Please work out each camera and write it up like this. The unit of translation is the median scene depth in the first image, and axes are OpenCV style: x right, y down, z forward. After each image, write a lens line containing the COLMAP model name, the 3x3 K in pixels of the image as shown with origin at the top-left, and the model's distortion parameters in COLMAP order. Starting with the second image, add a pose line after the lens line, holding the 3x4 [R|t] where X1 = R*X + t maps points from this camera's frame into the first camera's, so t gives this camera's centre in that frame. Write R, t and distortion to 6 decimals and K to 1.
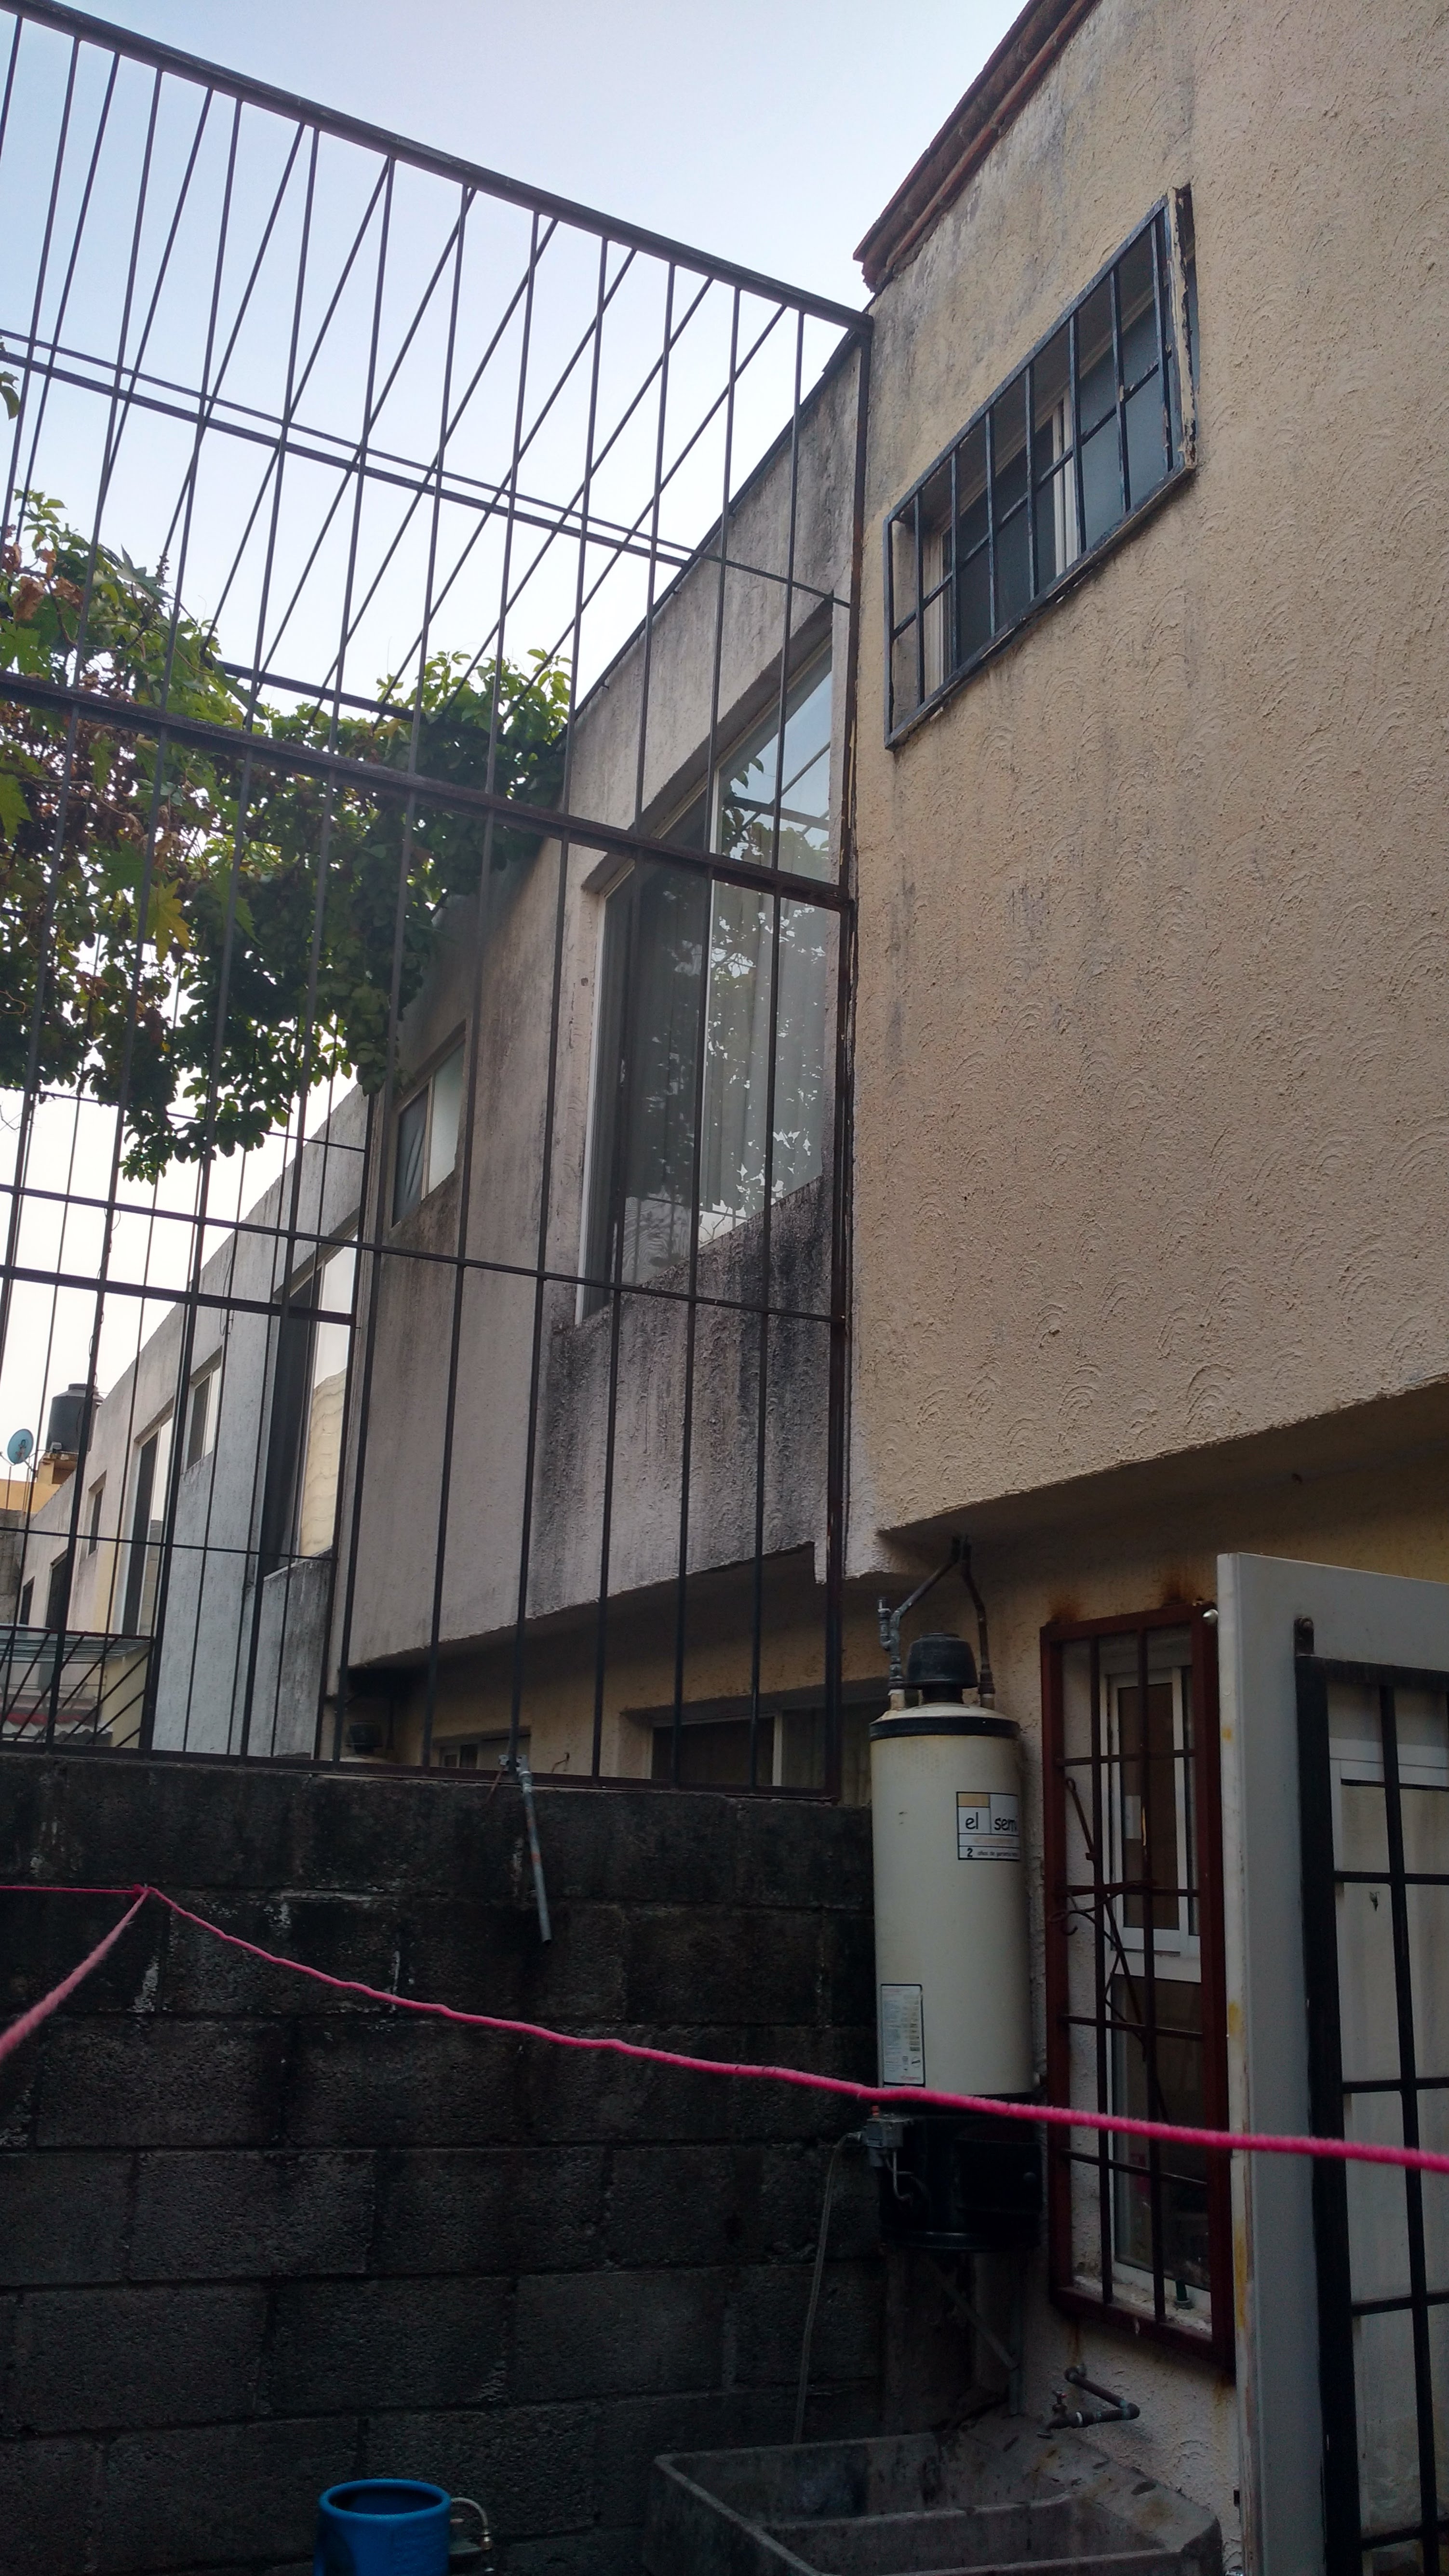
lens RADIAL K [[2079.0, 0, 729.9], [0, 2079.0, 1281.7], [0, 0, 1]] dist [0.008407, 0.016131]
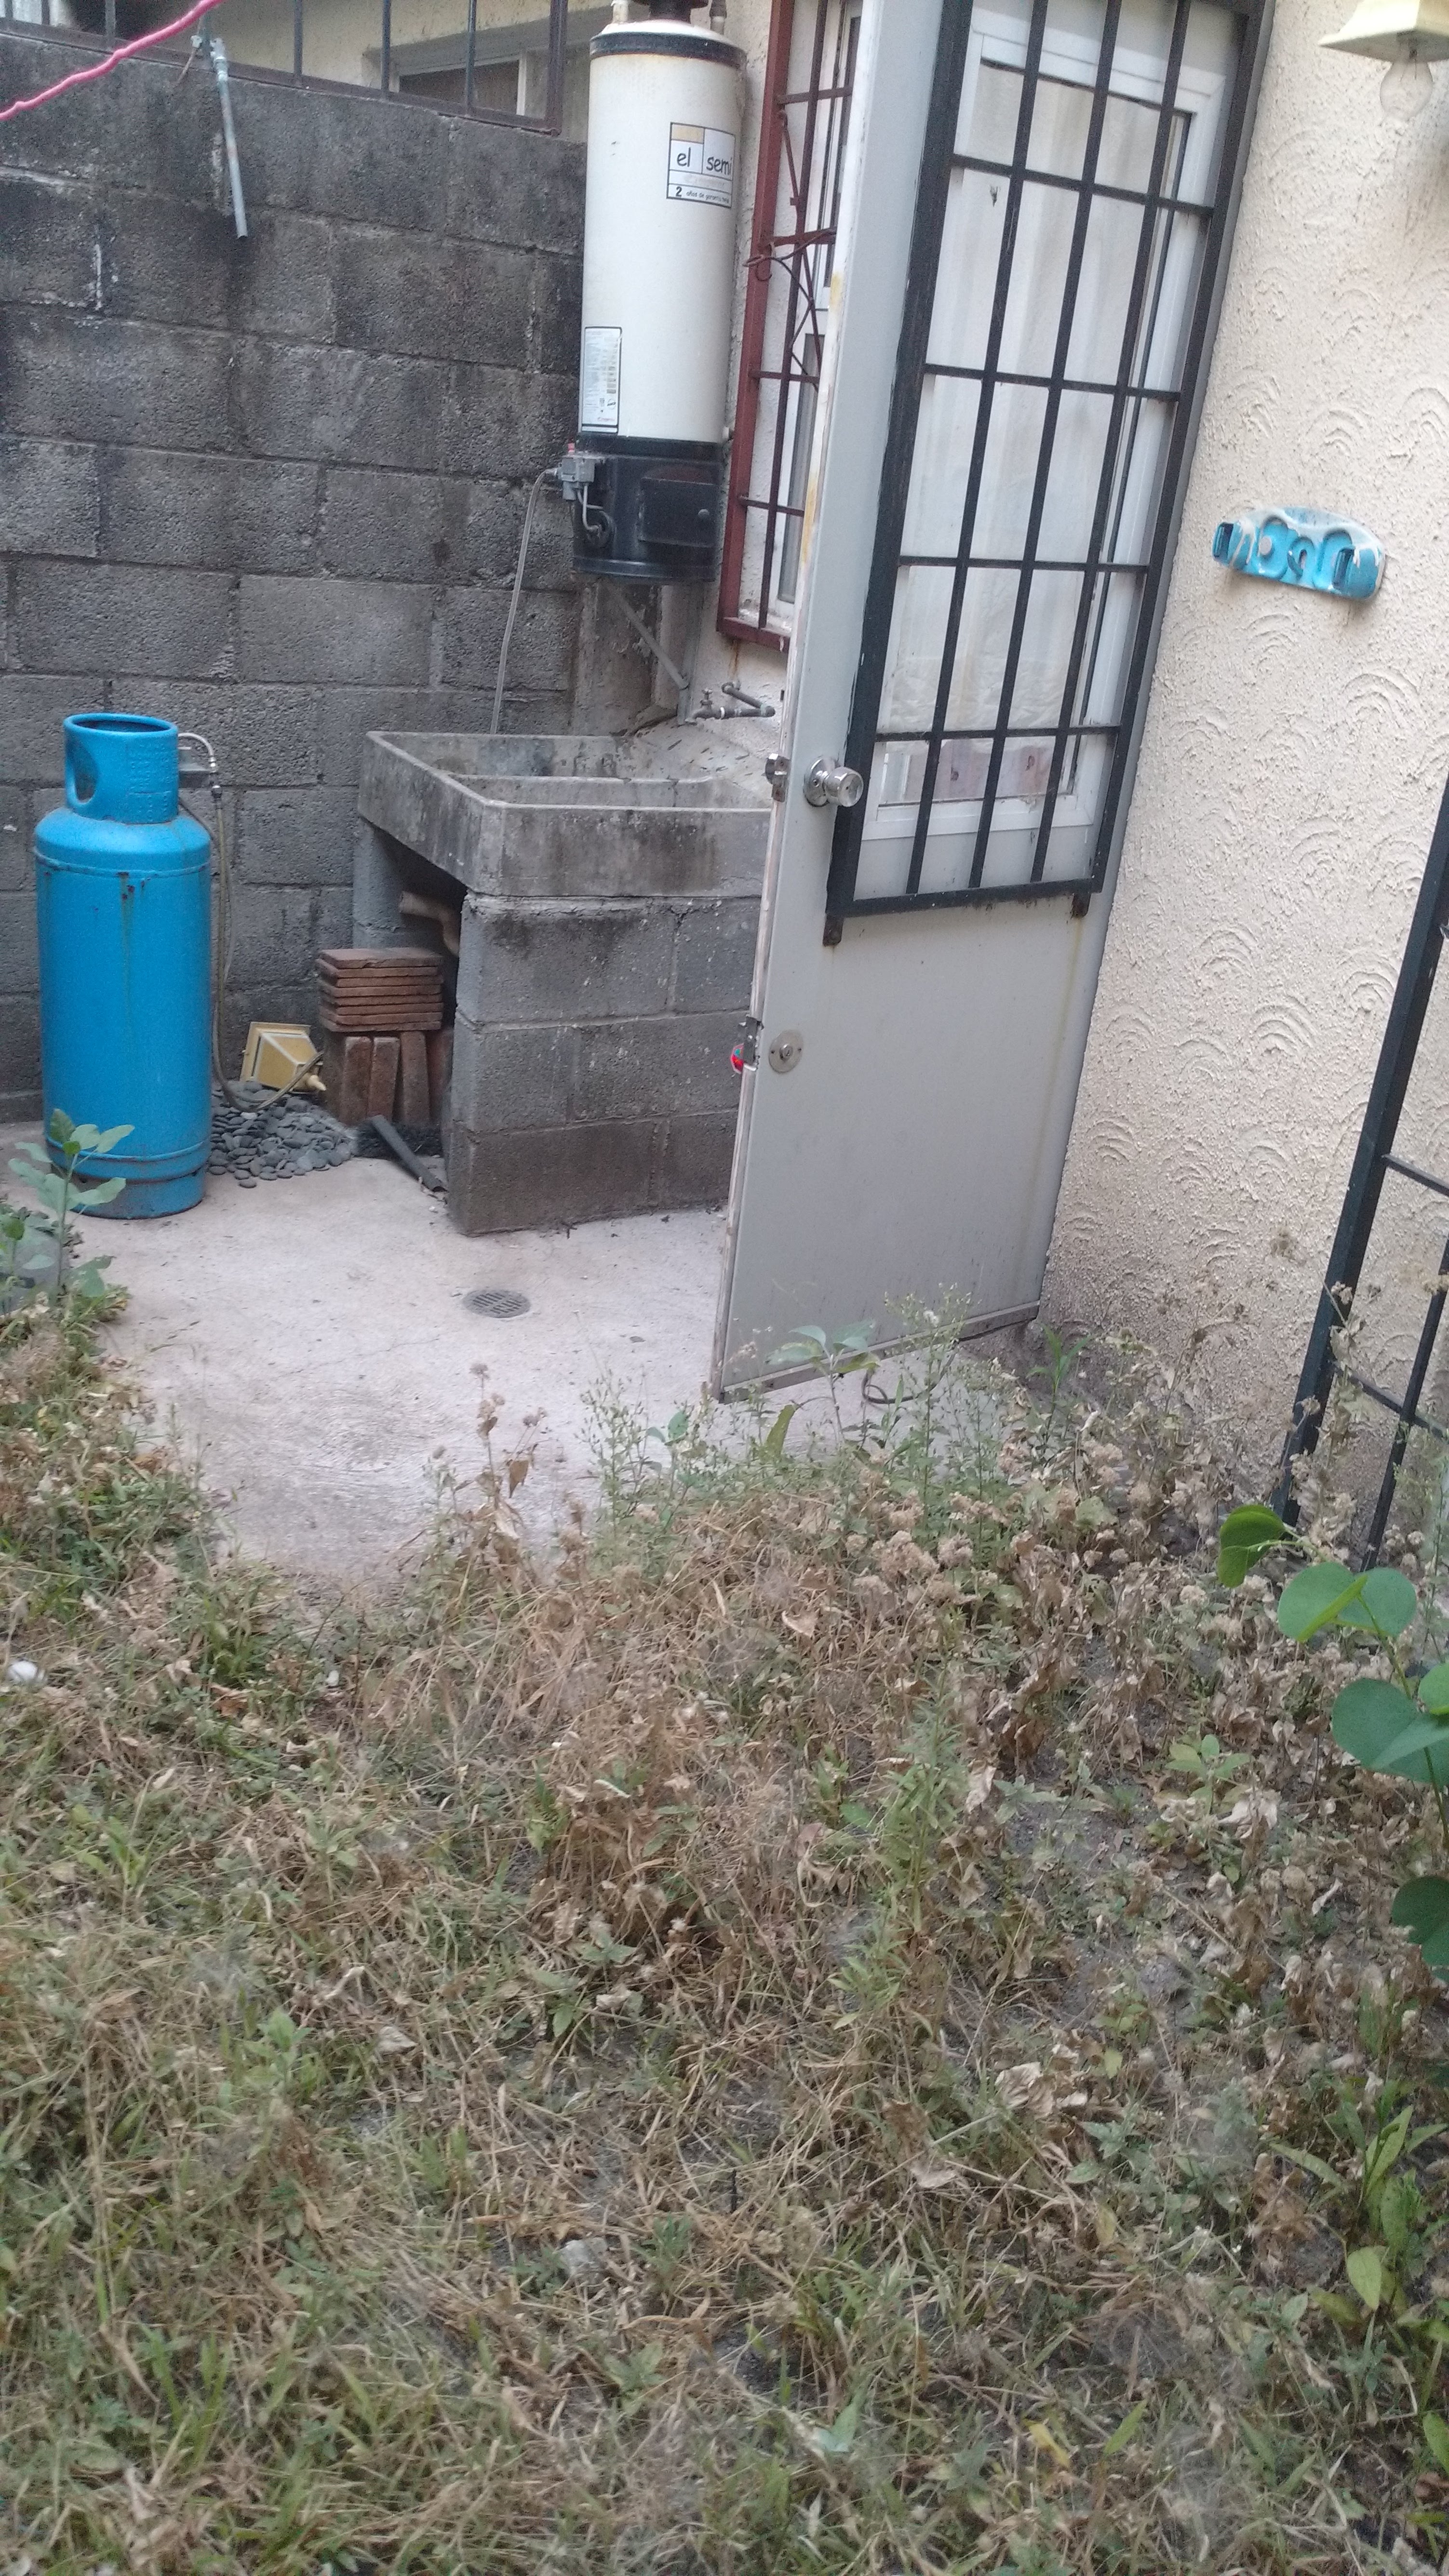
lens RADIAL K [[2079.0, 0, 729.9], [0, 2079.0, 1281.7], [0, 0, 1]] dist [0.008407, 0.016131]
pose [[0.994470, 0.037938, 0.097925, 0.061682], [-0.091652, 0.768754, 0.632943, 0.041502], [-0.051268, -0.638418, 0.767980, -0.100184]]
